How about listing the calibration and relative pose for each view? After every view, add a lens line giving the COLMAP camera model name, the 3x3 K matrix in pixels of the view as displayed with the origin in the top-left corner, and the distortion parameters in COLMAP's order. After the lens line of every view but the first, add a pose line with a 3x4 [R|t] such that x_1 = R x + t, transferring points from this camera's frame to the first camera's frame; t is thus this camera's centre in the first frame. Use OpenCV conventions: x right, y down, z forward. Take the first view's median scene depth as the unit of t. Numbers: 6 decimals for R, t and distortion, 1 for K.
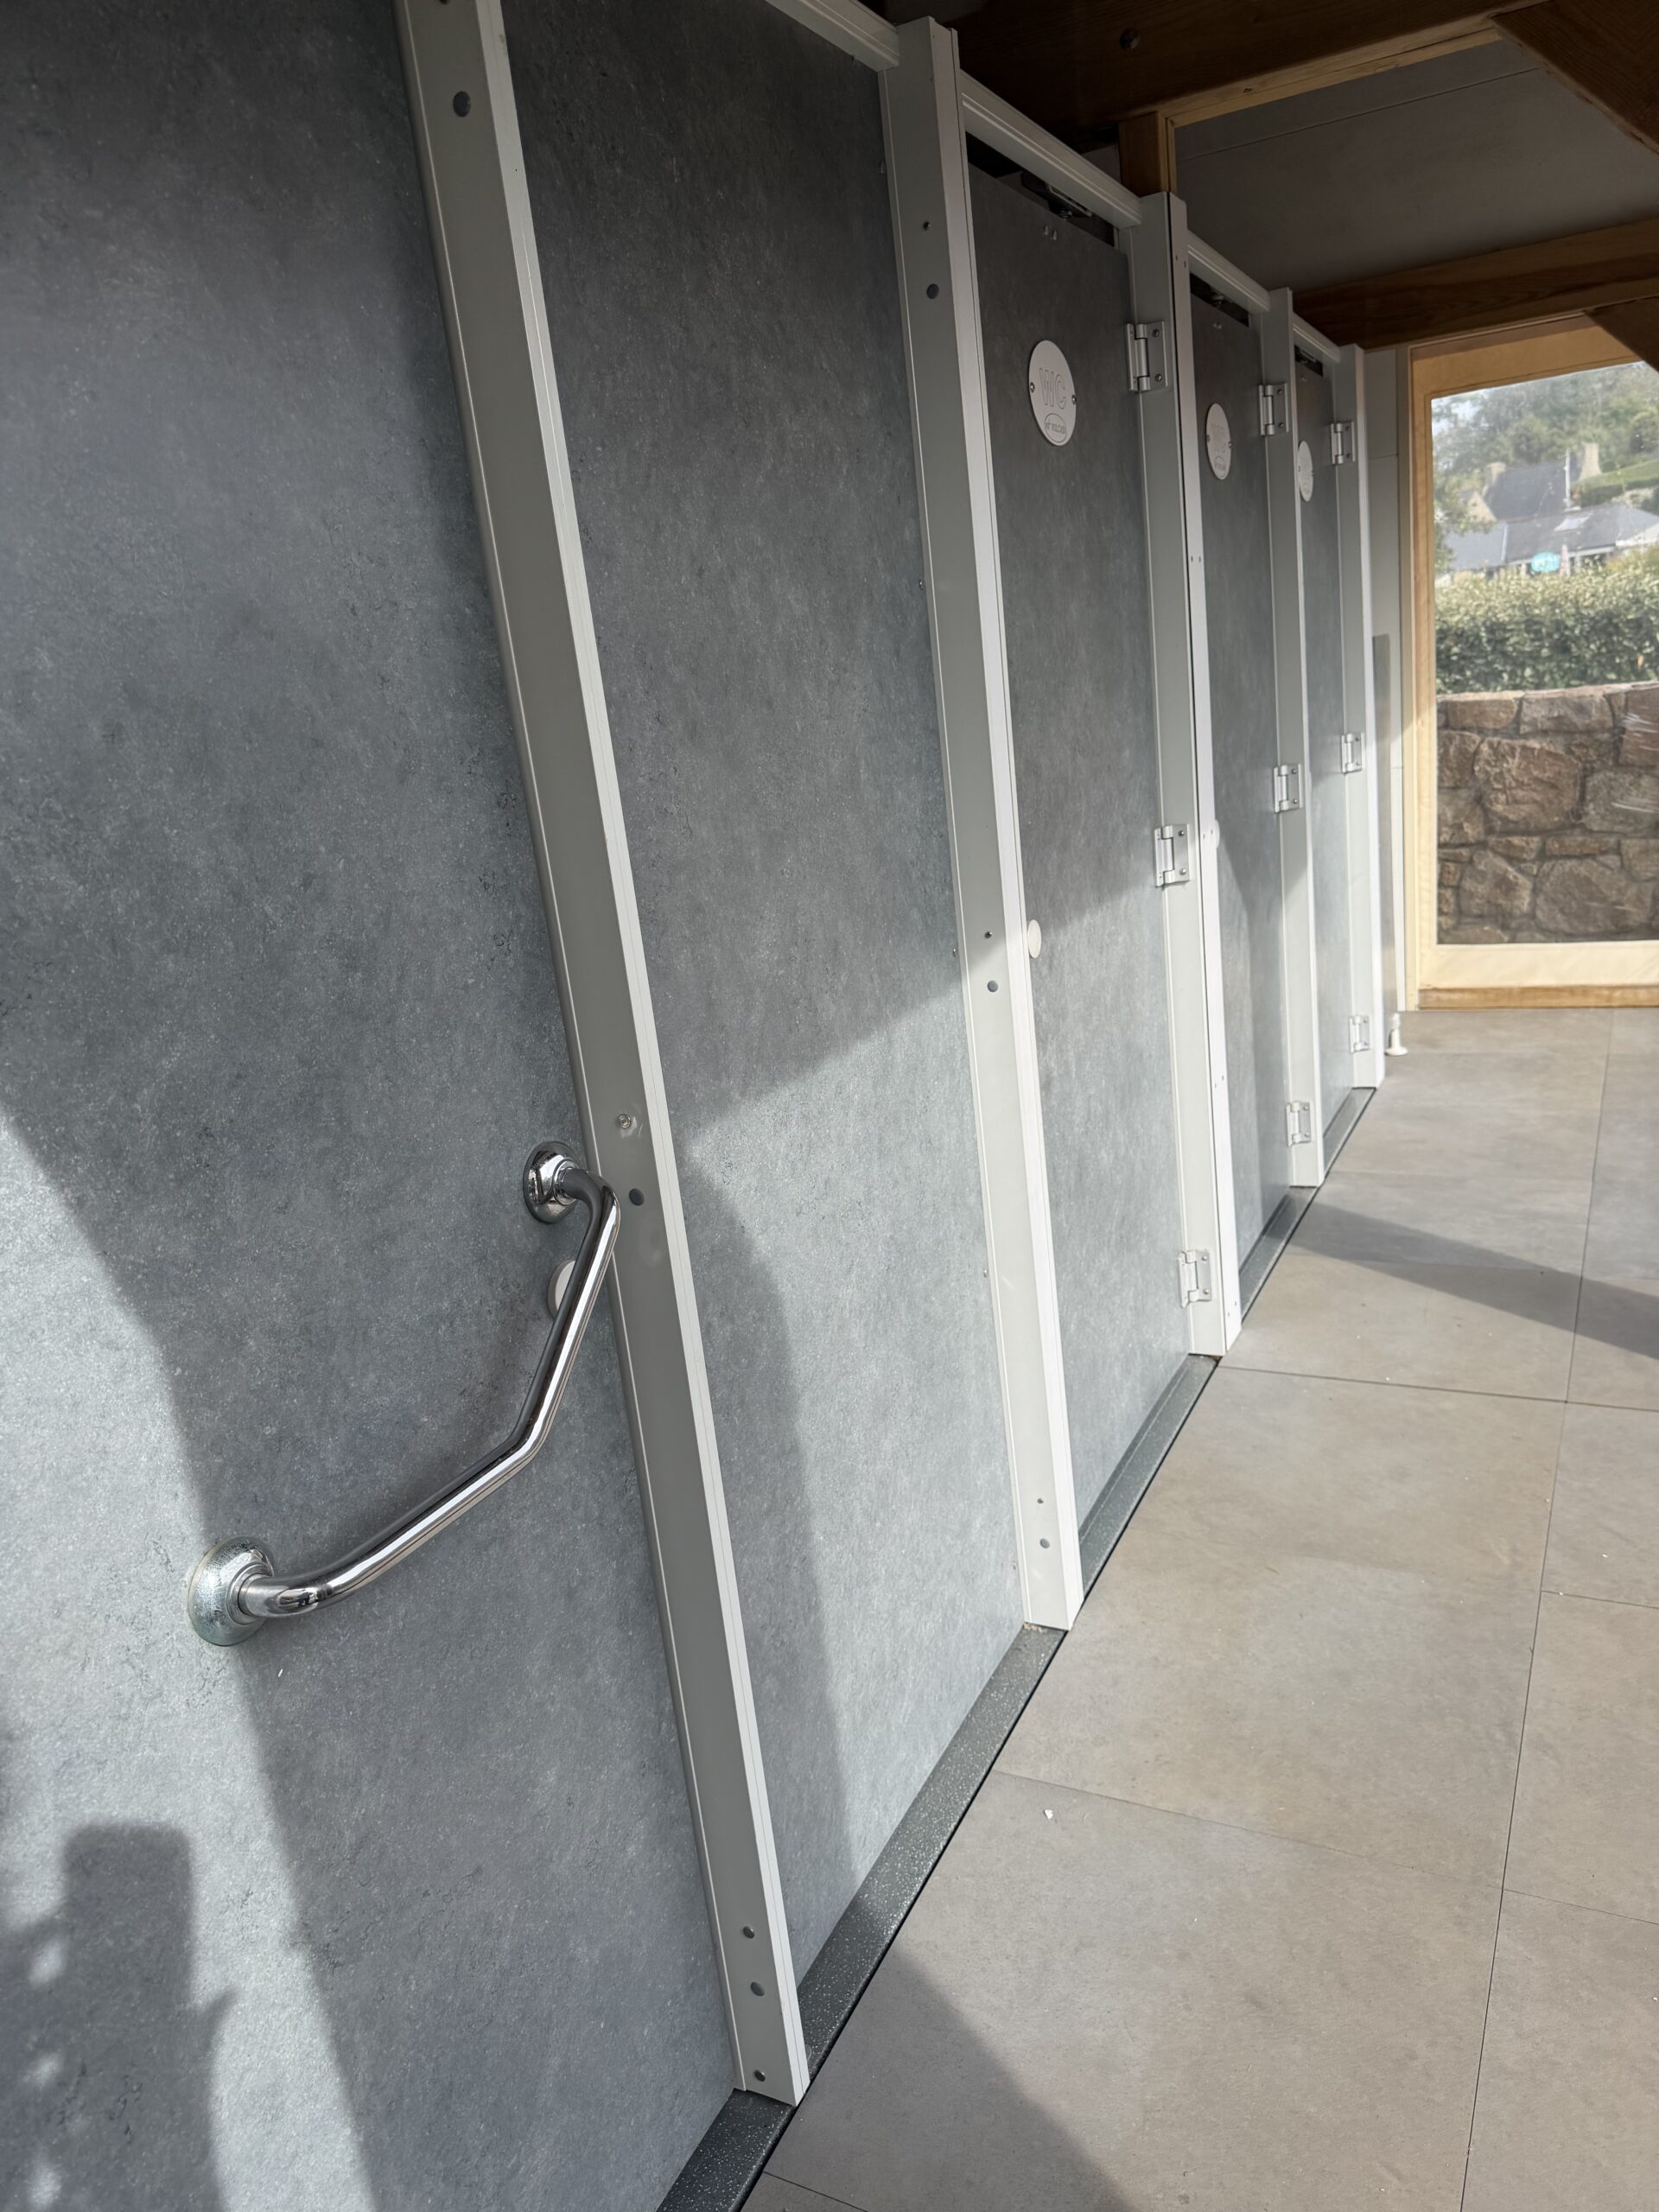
lens RADIAL K [[1615.0, 0, 829.5], [0, 1615.0, 1106.0], [0, 0, 1]] dist [-0.001988, -0.000846]
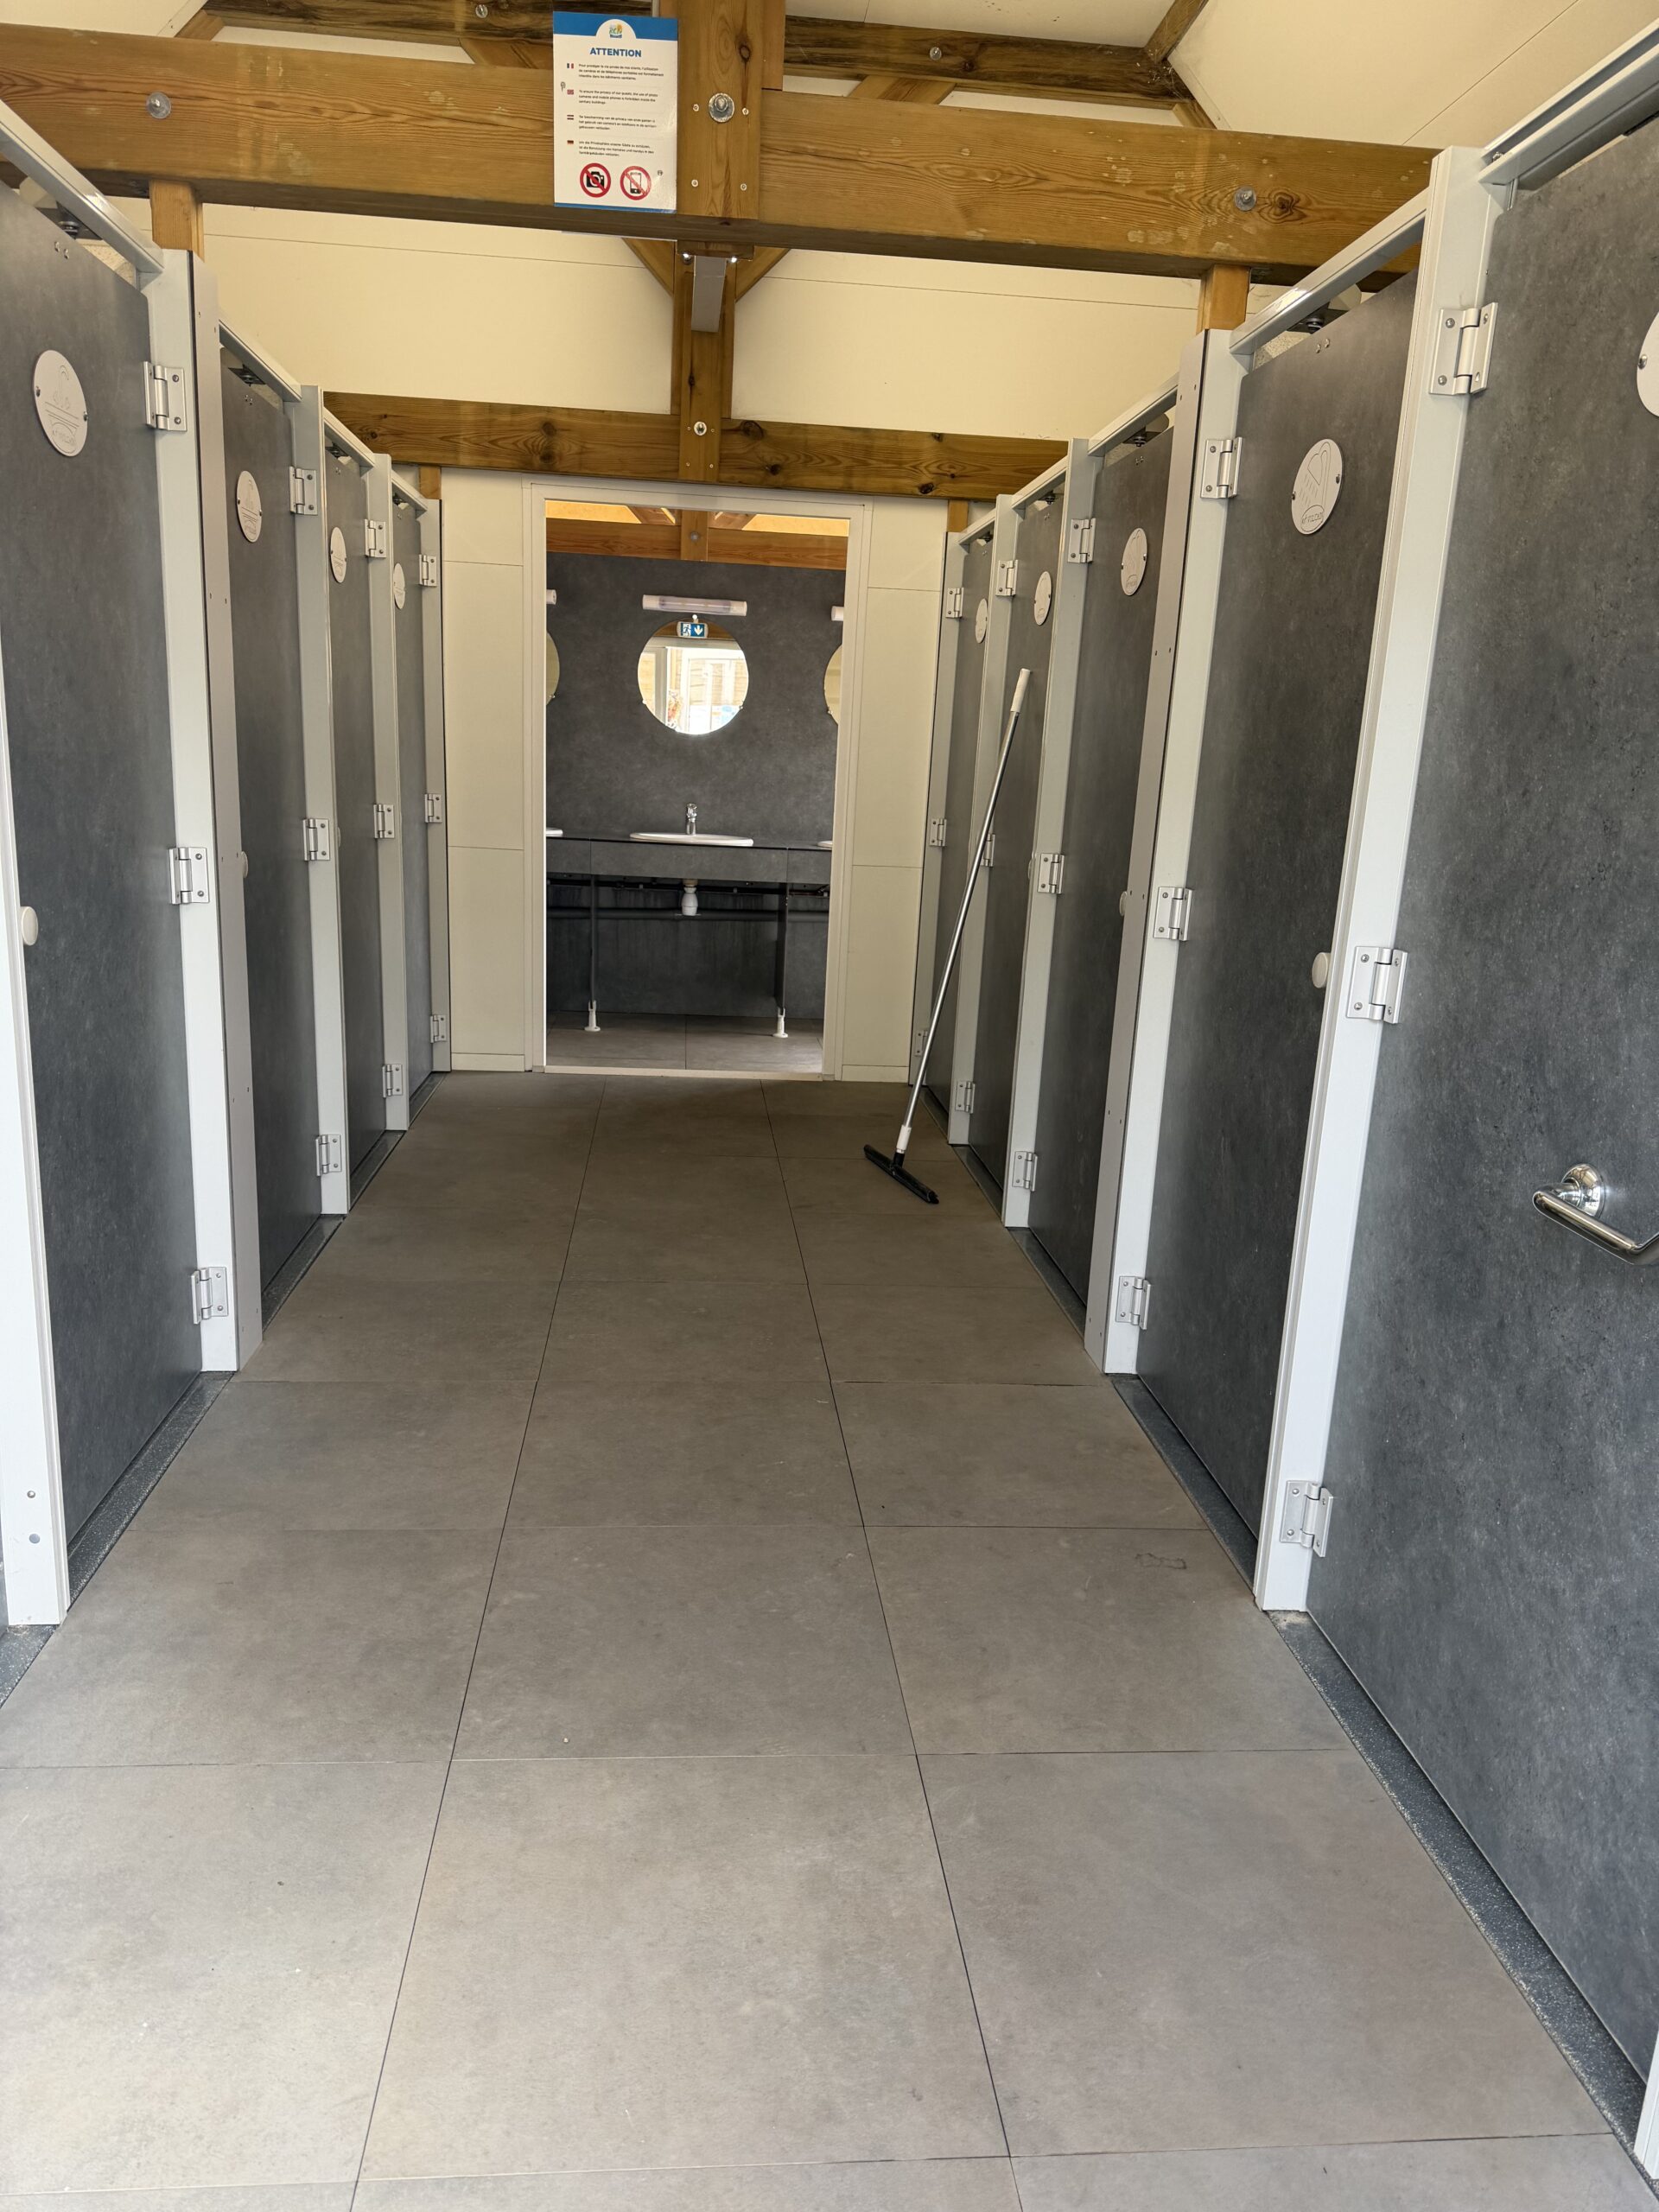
lens RADIAL K [[1615.0, 0, 829.5], [0, 1615.0, 1106.0], [0, 0, 1]] dist [-0.001988, -0.000846]
pose [[0.822993, 0.012968, 0.567904, -0.077890], [0.006309, 0.999469, -0.031965, 0.052631], [-0.568017, 0.029890, 0.822474, -0.160299]]
